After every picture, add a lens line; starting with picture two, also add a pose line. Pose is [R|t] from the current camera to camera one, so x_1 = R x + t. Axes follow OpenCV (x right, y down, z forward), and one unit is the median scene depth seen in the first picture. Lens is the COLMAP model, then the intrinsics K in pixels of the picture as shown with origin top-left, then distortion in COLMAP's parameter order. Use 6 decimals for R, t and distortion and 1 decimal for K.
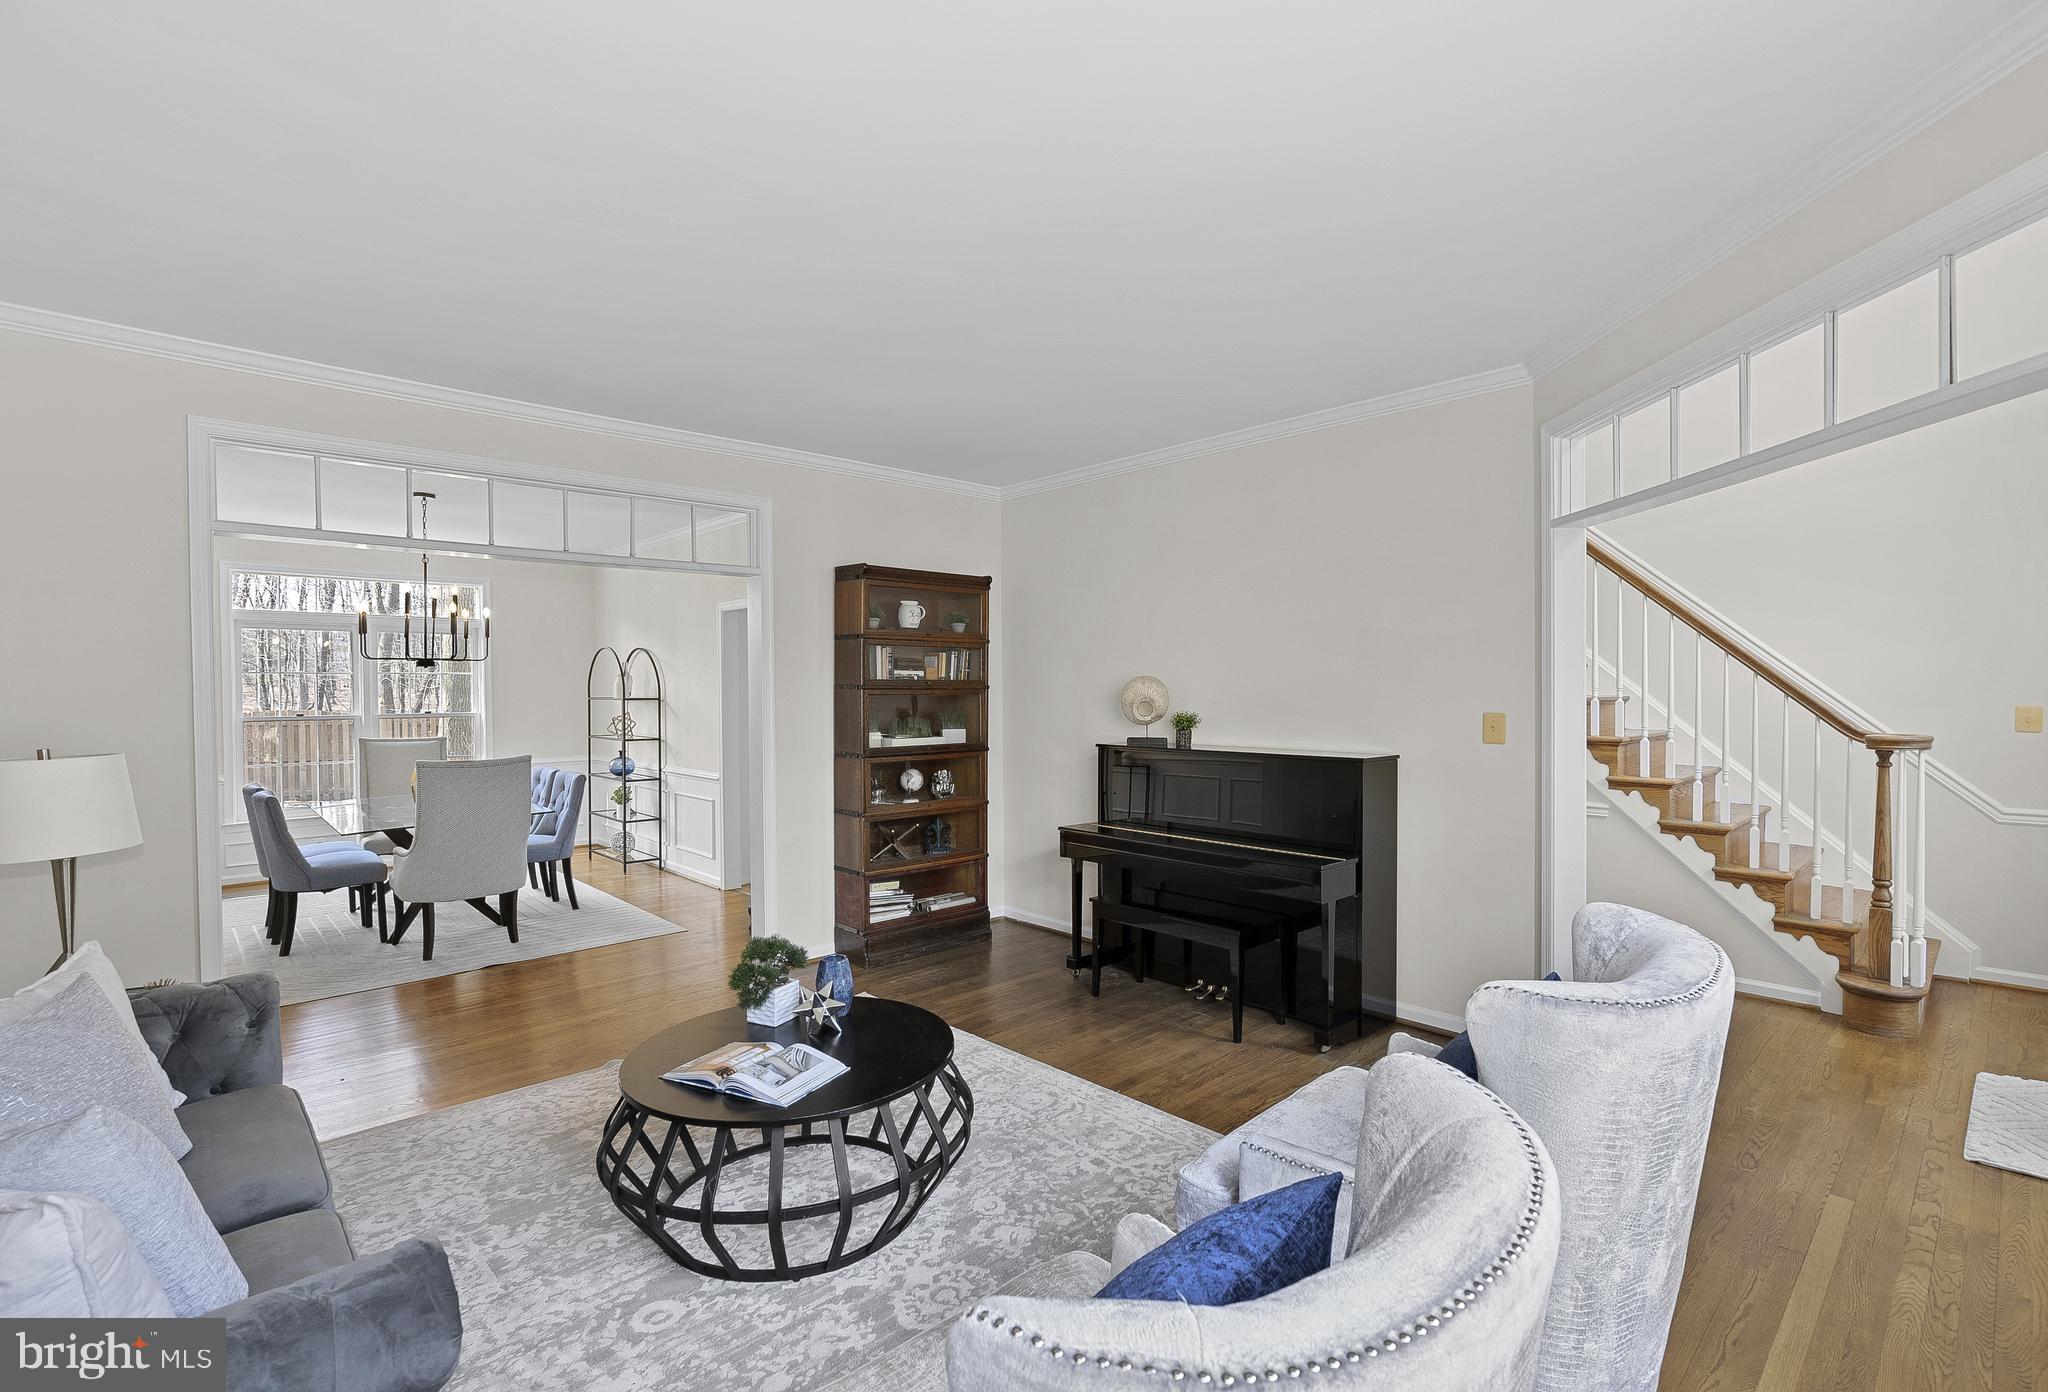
lens RADIAL K [[934.0, 0, 1026.6], [0, 934.0, 698.3], [0, 0, 1]] dist [0.000371, -0.000058]
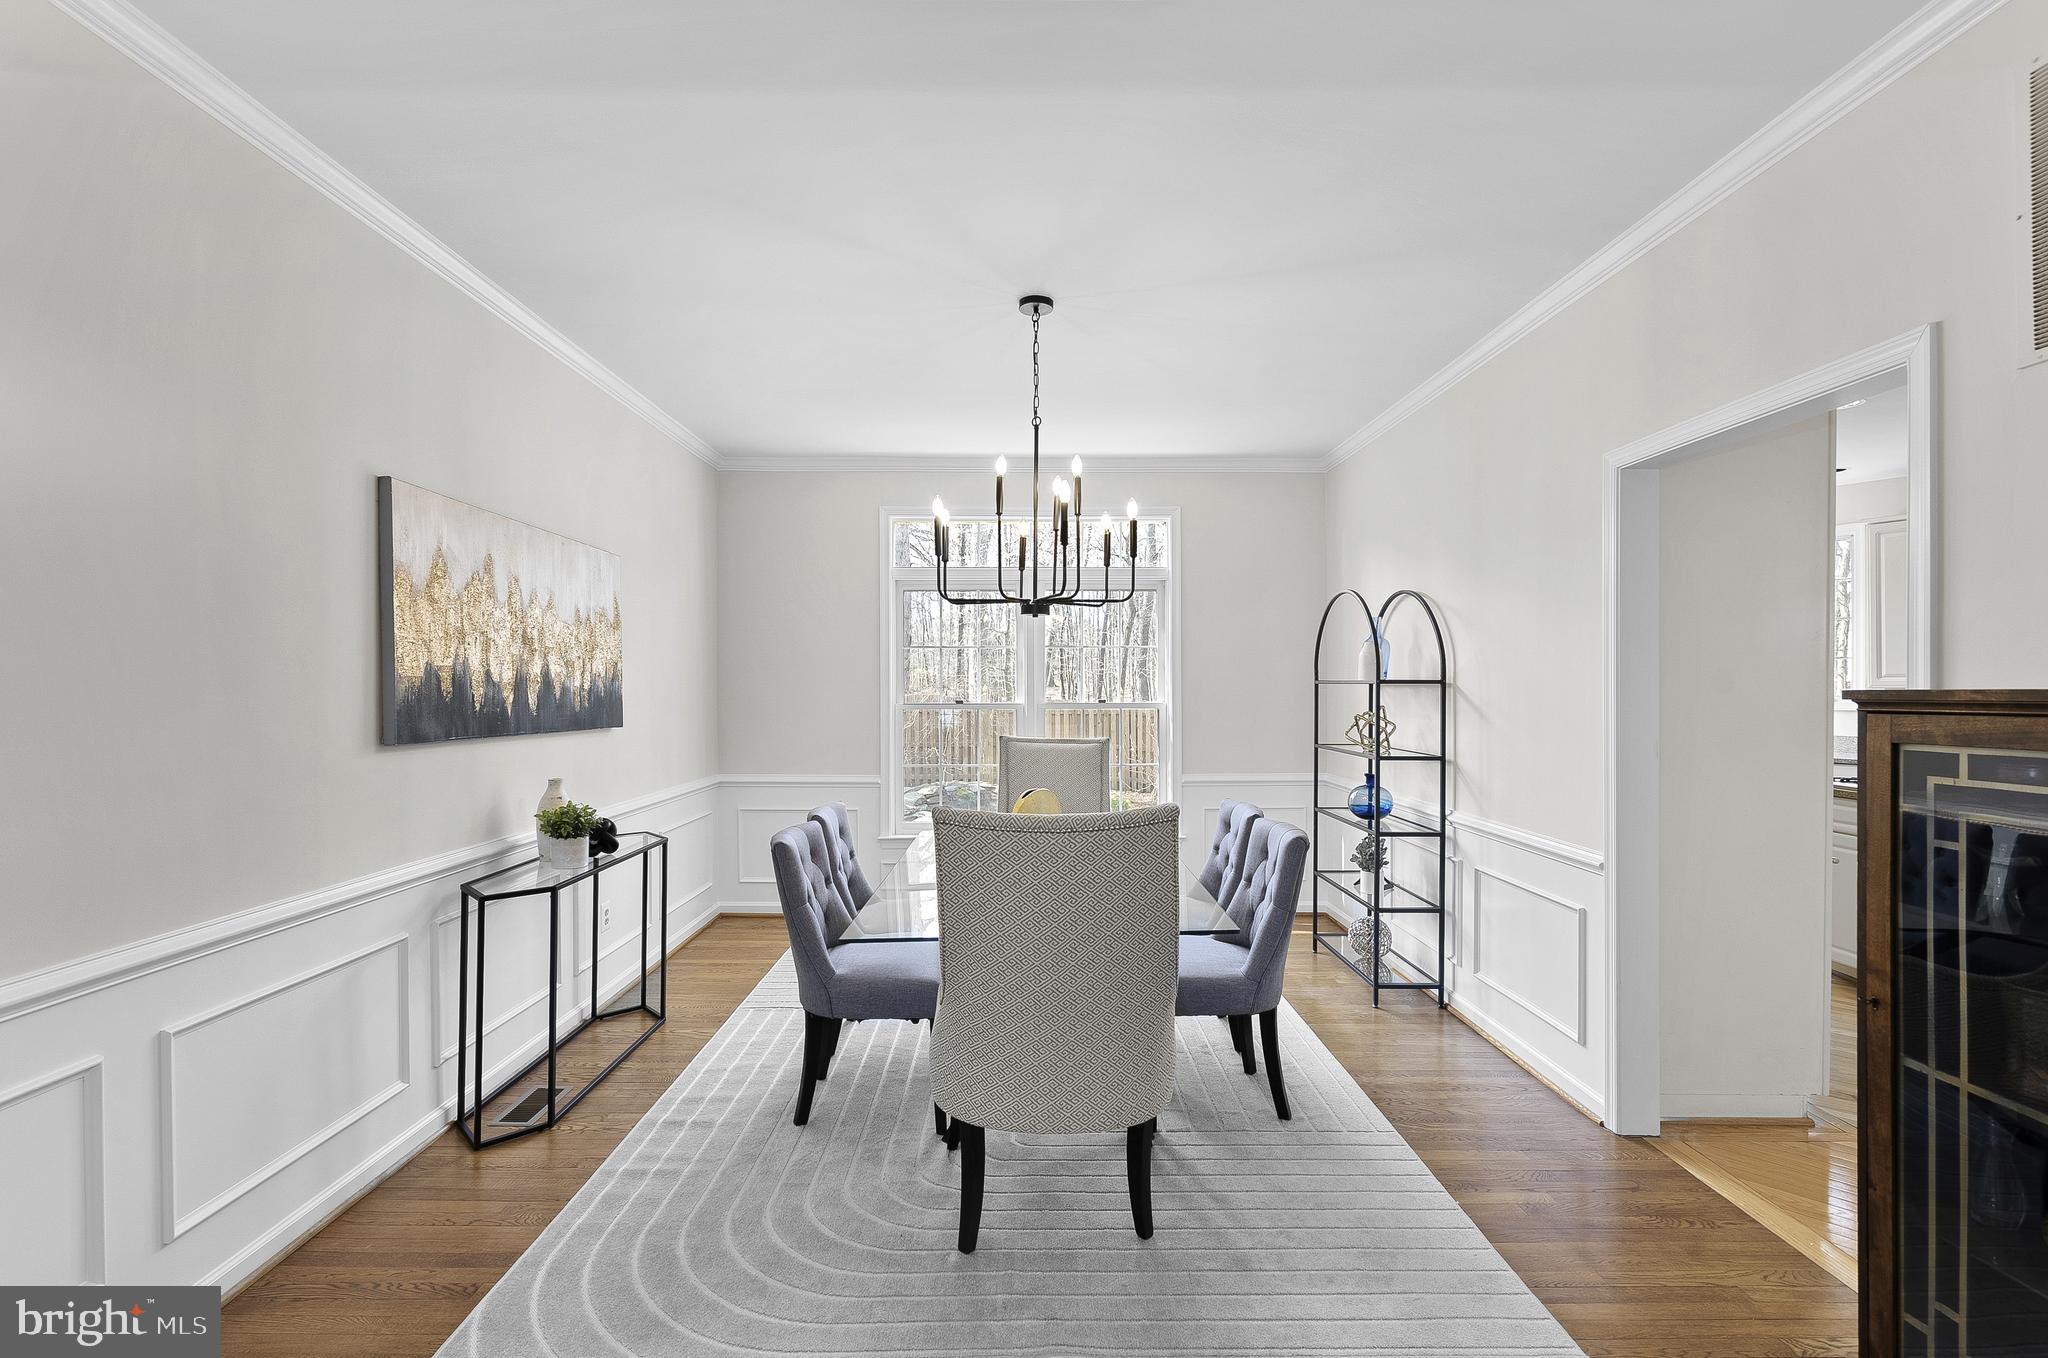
lens RADIAL K [[935.6, 0, 1024.0], [0, 935.6, 684.7], [0, 0, 1]] dist [0.000406, 0.000050]
pose [[0.738326, 0.006072, -0.674417, -0.213063], [-0.011499, 0.999927, -0.003585, 0.006927], [0.674346, 0.010402, 0.738342, 0.453951]]
